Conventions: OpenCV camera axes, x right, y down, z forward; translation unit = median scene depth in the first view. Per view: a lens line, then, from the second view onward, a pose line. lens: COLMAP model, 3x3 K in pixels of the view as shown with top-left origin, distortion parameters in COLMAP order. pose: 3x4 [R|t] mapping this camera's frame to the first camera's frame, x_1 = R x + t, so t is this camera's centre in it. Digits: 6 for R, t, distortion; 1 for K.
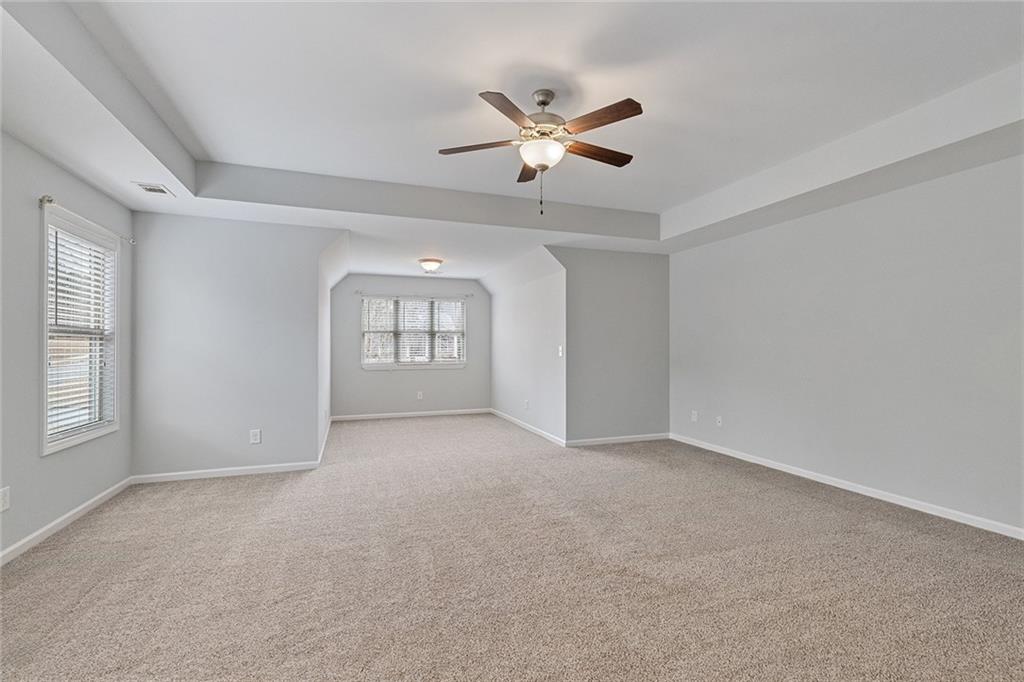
lens RADIAL K [[458.8, 0, 509.1], [0, 458.8, 340.8], [0, 0, 1]] dist [0.012673, -0.000123]
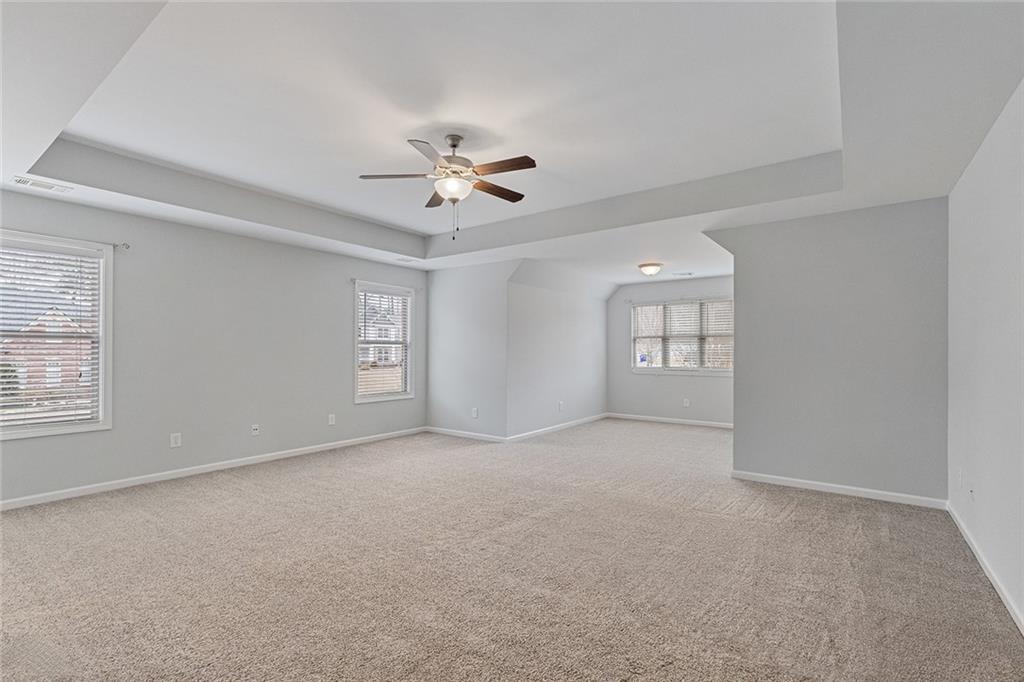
lens RADIAL K [[458.8, 0, 507.2], [0, 458.8, 347.8], [0, 0, 1]] dist [0.012673, -0.000123]
pose [[0.559029, -0.002434, -0.829145, 0.451788], [0.008665, 0.999958, 0.002907, -0.001000], [0.829103, -0.008810, 0.559027, 0.176541]]
